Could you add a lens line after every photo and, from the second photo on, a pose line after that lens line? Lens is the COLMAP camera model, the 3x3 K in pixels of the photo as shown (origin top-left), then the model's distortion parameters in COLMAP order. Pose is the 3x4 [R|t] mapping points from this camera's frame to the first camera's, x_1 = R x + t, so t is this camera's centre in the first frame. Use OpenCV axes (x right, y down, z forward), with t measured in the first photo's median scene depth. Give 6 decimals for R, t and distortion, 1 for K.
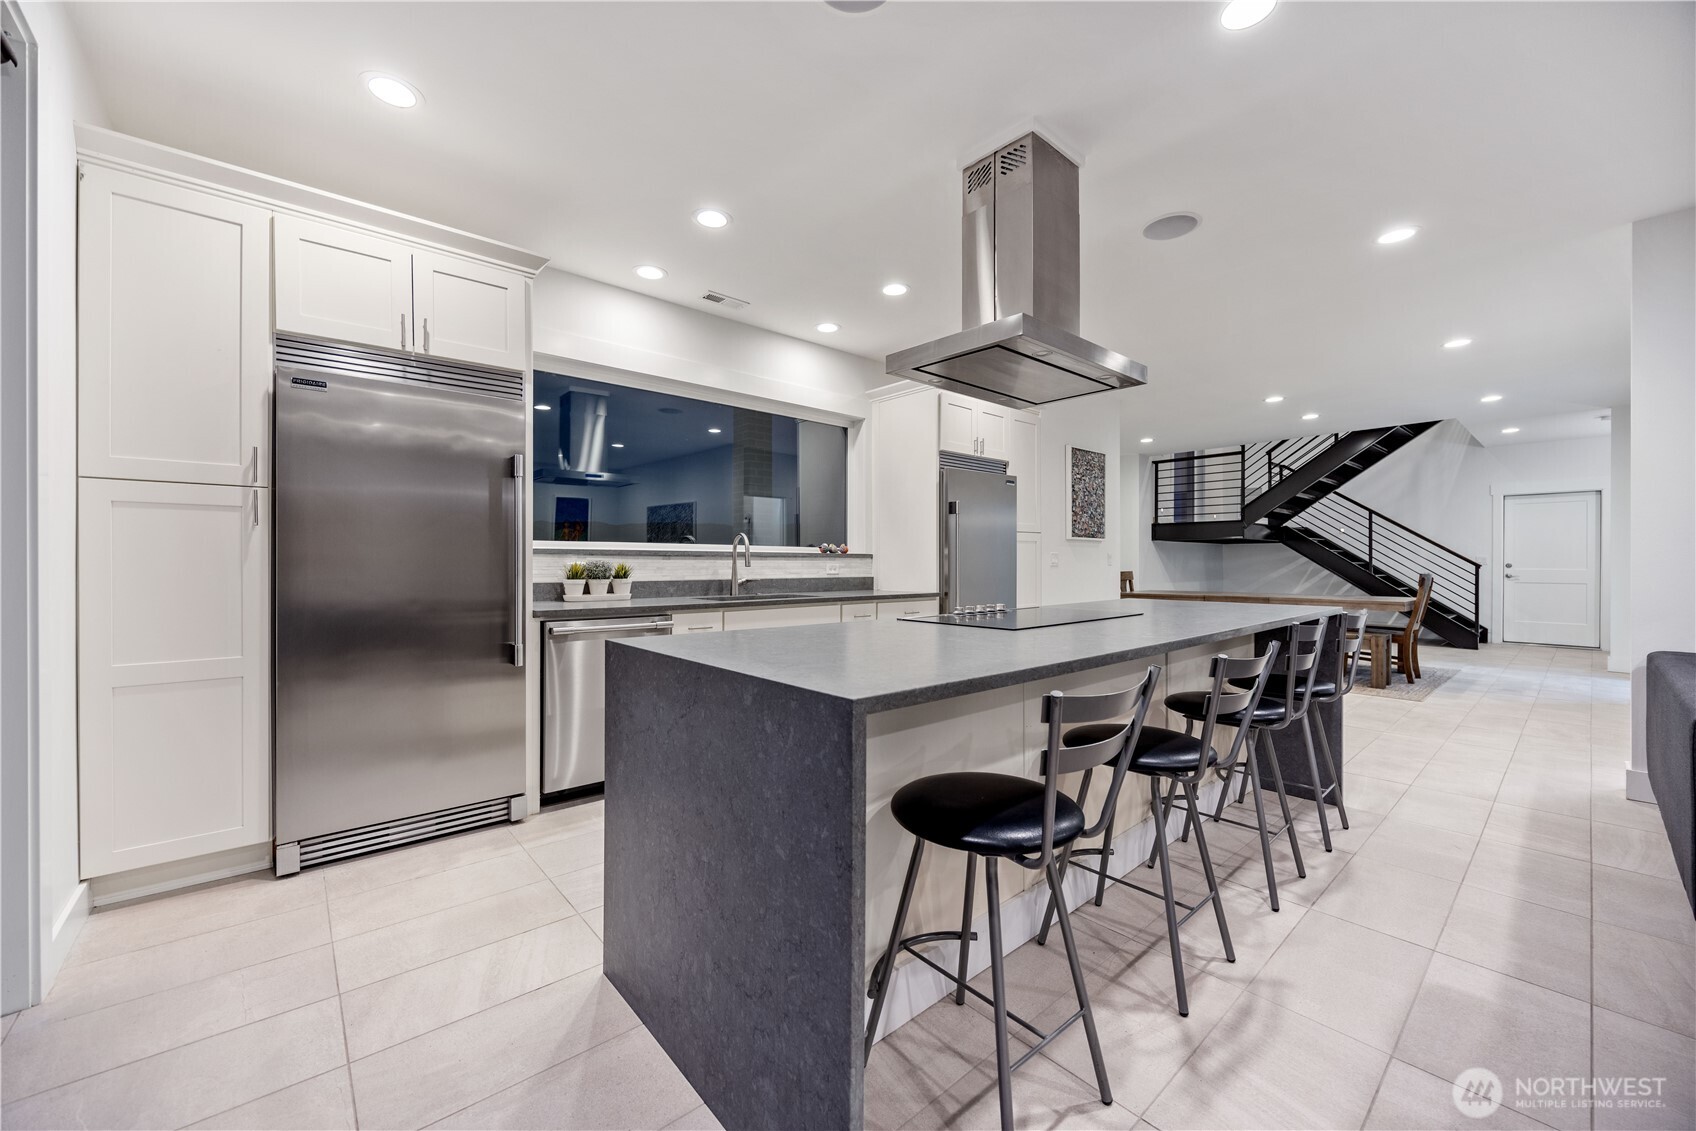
lens RADIAL K [[653.3, 0, 840.3], [0, 653.3, 562.8], [0, 0, 1]] dist [-0.002071, -0.000496]
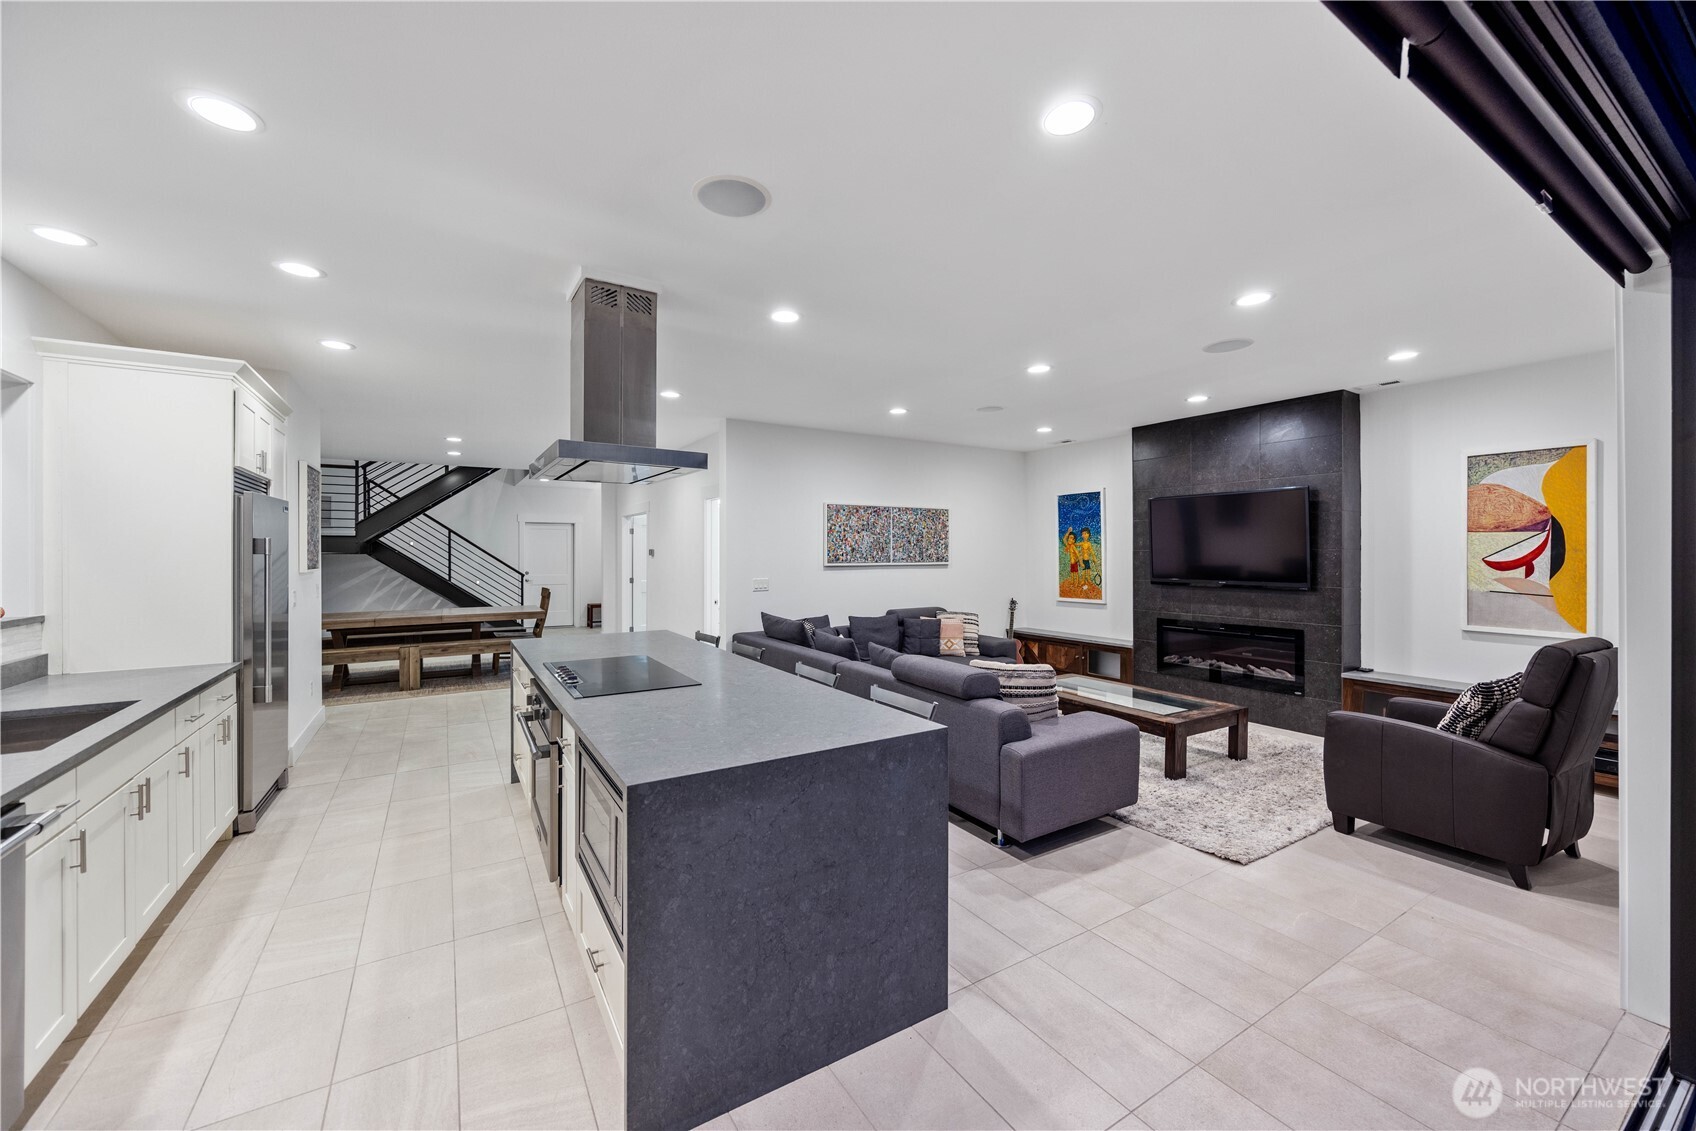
lens RADIAL K [[653.3, 0, 839.1], [0, 653.3, 555.7], [0, 0, 1]] dist [-0.002071, -0.000496]
pose [[0.163734, -0.007886, 0.986473, -0.258585], [0.002942, 0.999968, 0.007505, -0.043807], [-0.986500, 0.001673, 0.163752, 0.123826]]
